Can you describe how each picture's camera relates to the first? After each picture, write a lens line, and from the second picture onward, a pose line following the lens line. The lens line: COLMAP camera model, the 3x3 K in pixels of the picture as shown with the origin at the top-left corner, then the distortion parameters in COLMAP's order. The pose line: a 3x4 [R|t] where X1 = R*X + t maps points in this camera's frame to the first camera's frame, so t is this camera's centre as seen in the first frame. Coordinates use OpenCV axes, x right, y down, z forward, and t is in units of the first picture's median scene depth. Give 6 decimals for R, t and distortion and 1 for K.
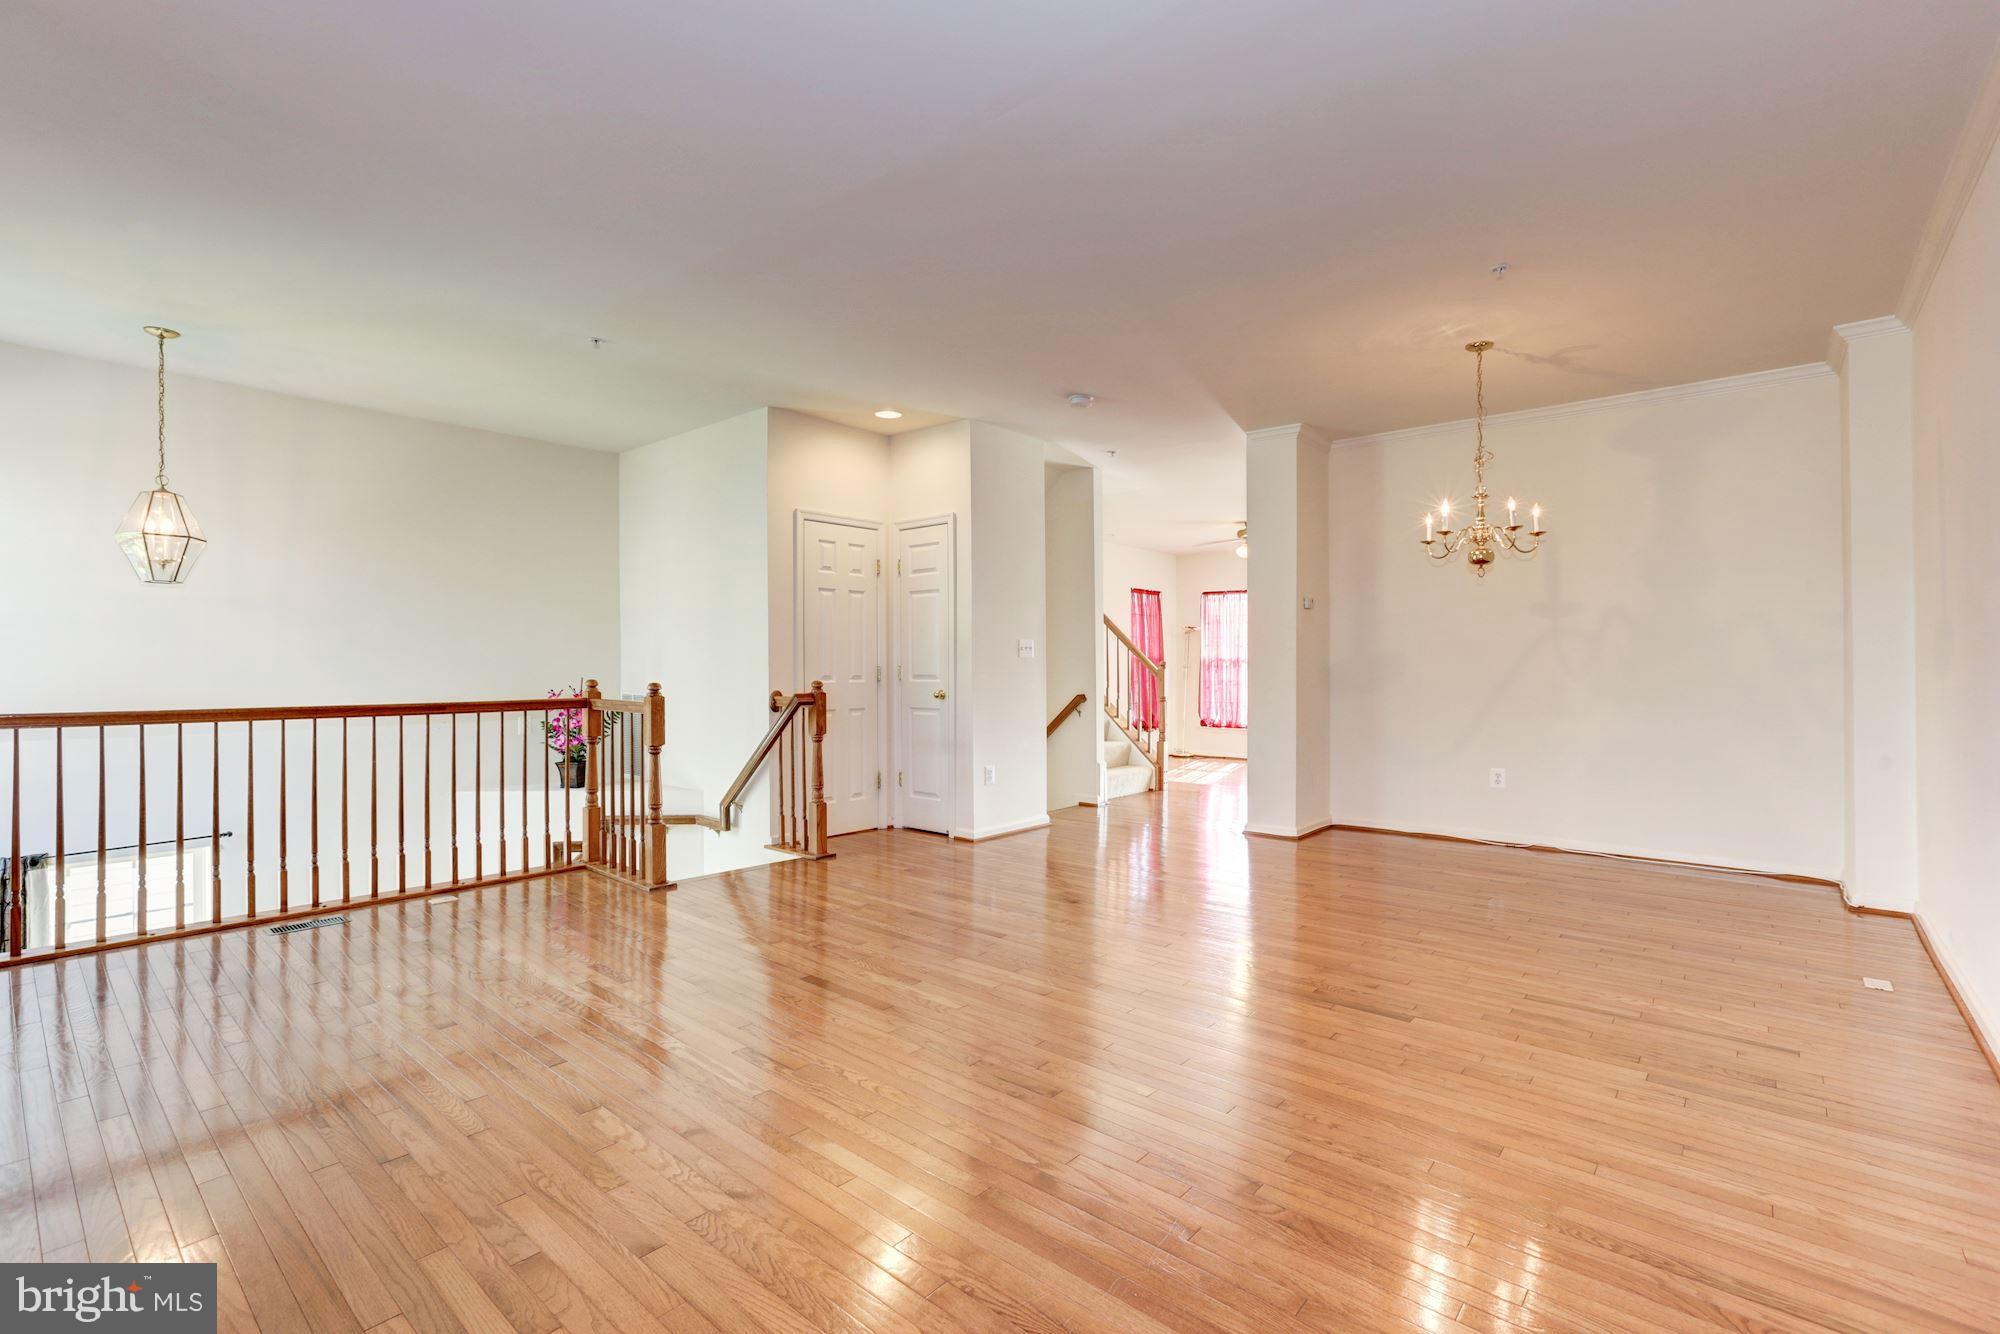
lens RADIAL K [[892.8, 0, 988.6], [0, 892.8, 668.9], [0, 0, 1]] dist [-0.032804, 0.010218]
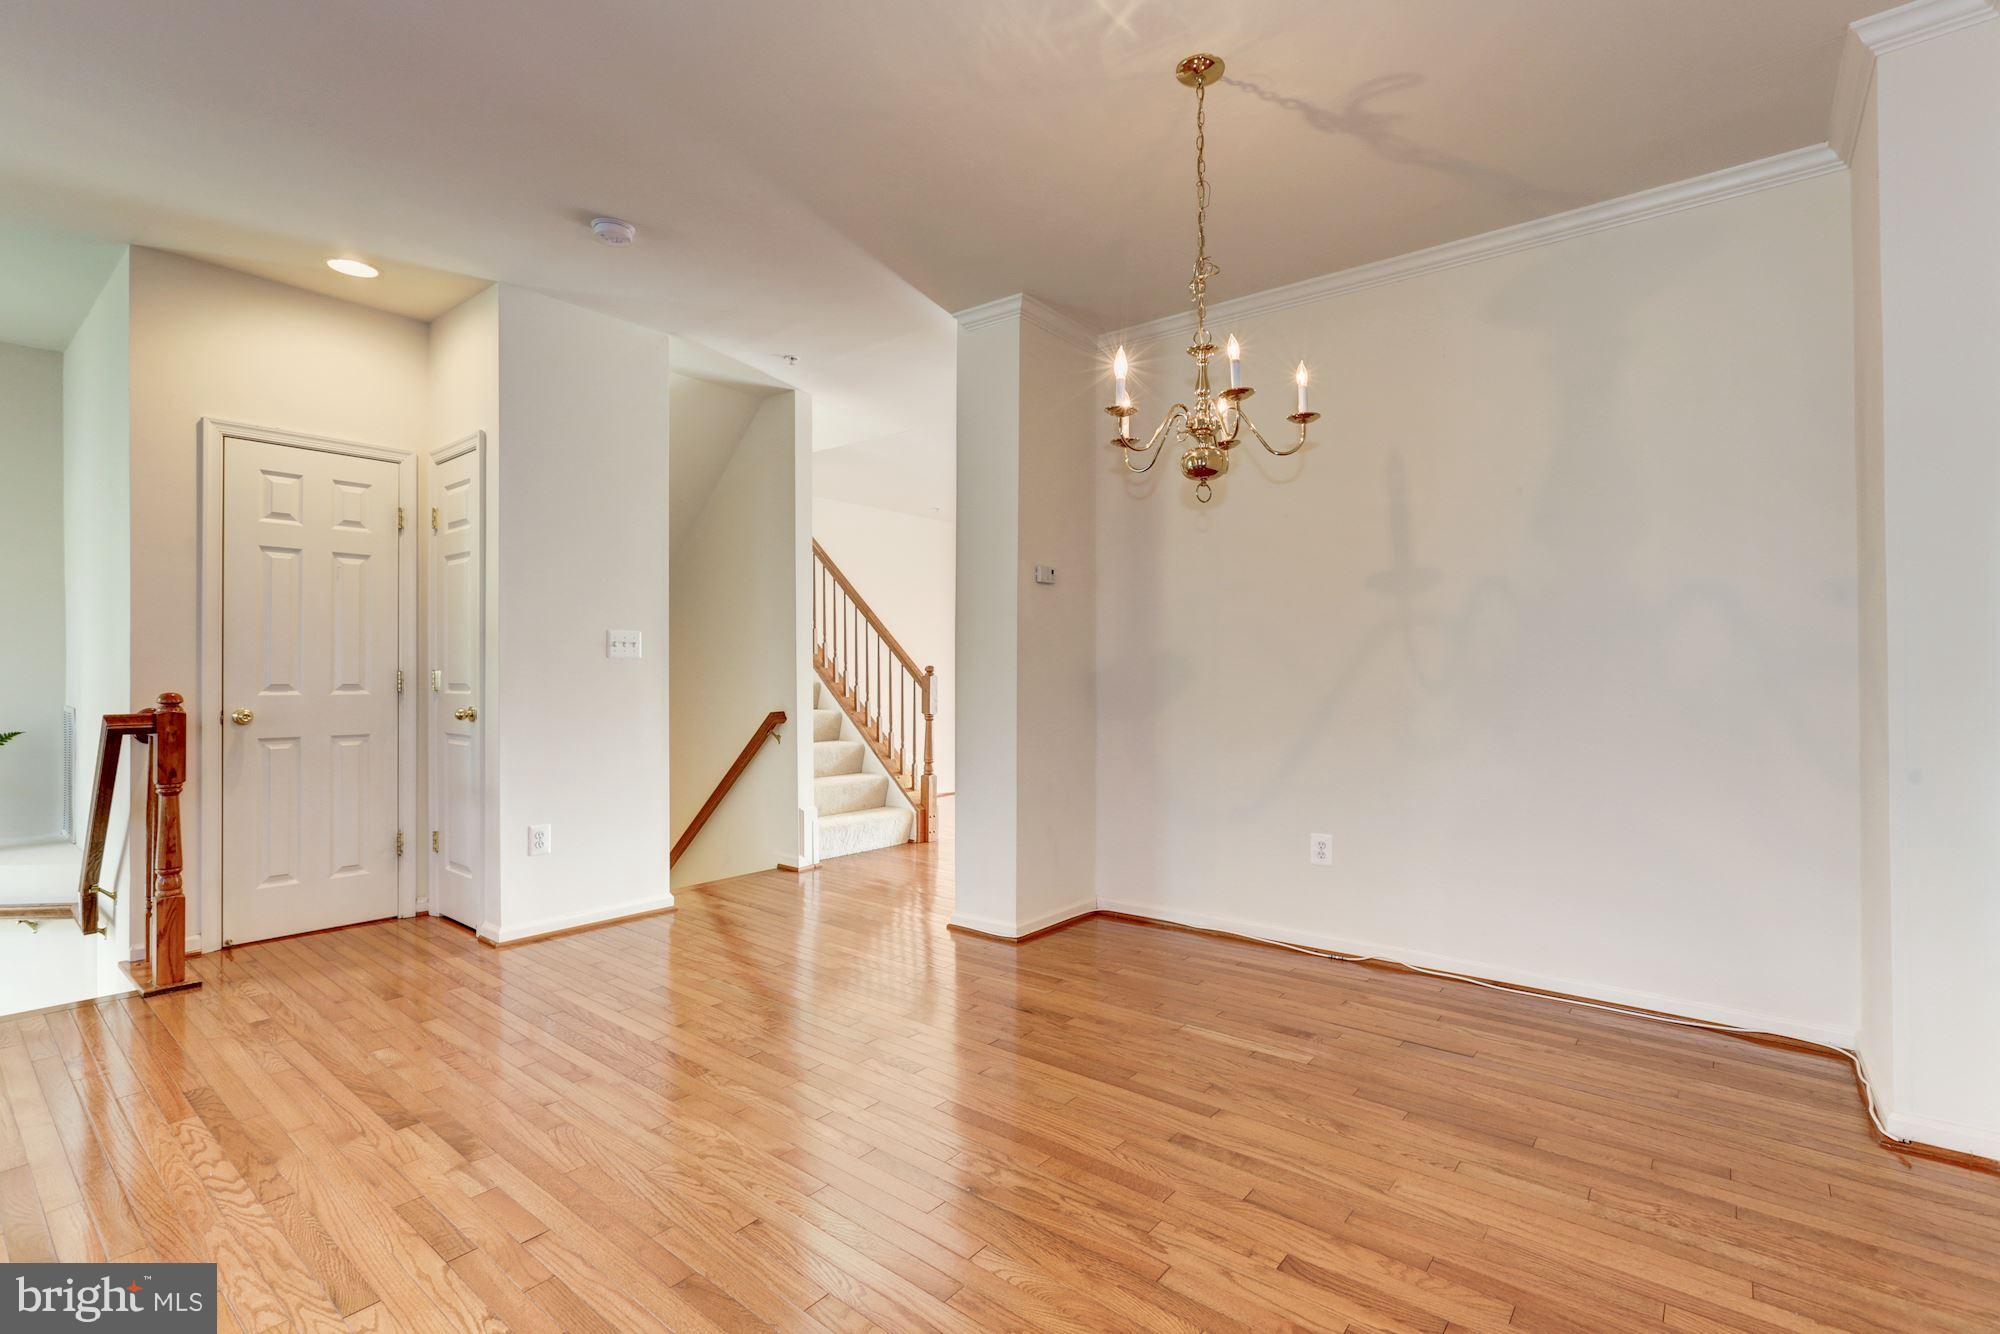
lens RADIAL K [[892.8, 0, 1008.5], [0, 892.8, 667.0], [0, 0, 1]] dist [-0.032804, 0.010218]
pose [[0.999404, 0.003181, 0.034380, 0.321295], [-0.002770, 0.999924, -0.011989, 0.001397], [-0.034416, 0.011887, 0.999337, 0.359657]]
